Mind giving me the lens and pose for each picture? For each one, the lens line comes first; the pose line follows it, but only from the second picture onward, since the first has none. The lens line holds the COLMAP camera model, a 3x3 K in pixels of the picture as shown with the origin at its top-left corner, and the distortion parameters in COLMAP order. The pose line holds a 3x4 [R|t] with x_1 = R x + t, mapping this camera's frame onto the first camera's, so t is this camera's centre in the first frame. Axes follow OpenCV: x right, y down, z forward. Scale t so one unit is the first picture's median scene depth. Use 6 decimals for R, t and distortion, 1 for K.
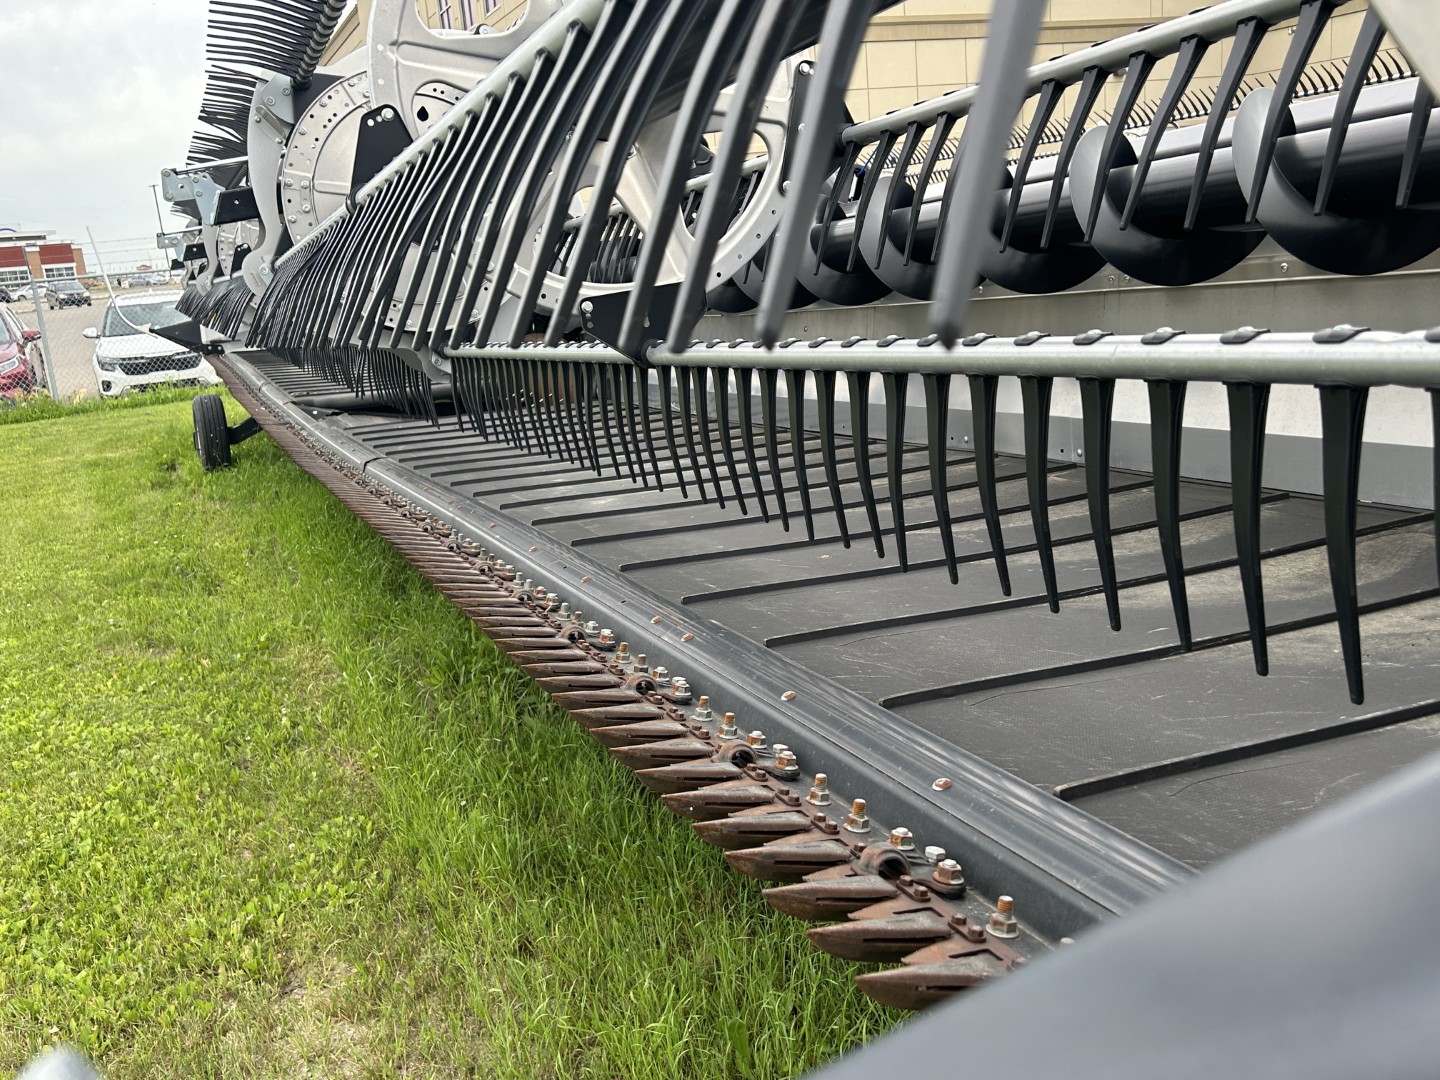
lens RADIAL K [[1278.8, 0, 720.0], [0, 1278.8, 540.0], [0, 0, 1]] dist [-0.007957, -0.009093]
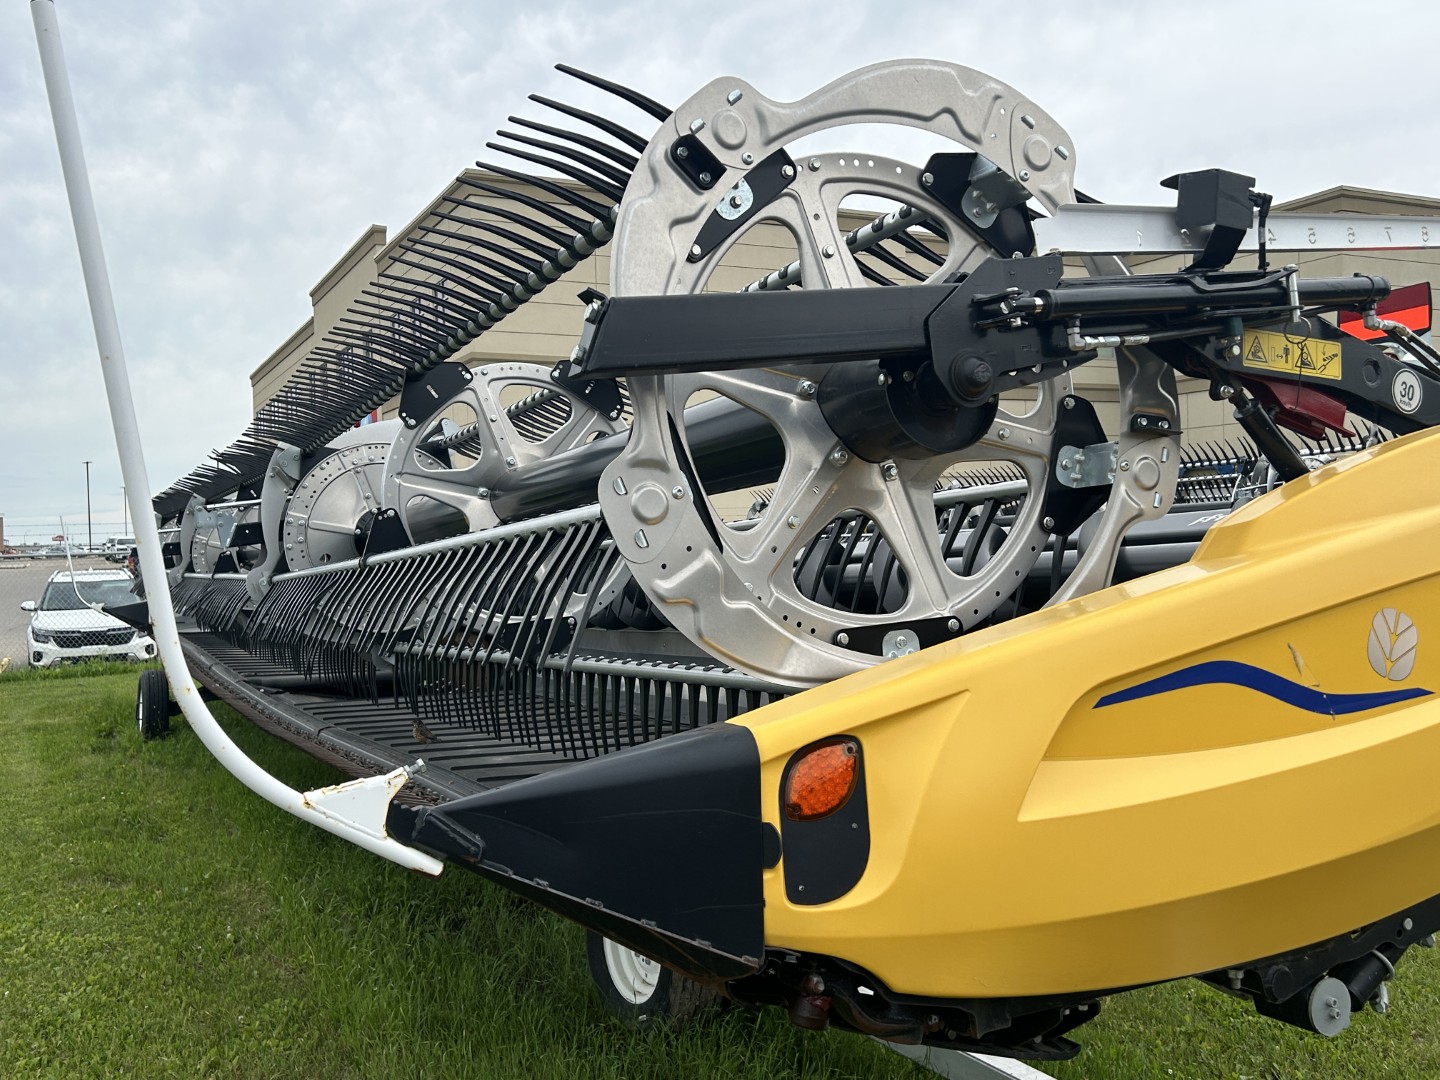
lens RADIAL K [[1263.5, 0, 720.0], [0, 1263.5, 540.0], [0, 0, 1]] dist [0.065802, -0.017389]
pose [[0.996307, 0.058976, 0.062408, 0.034010], [-0.042790, 0.971145, -0.234618, 0.036466], [-0.074444, 0.231081, 0.970082, -0.320235]]
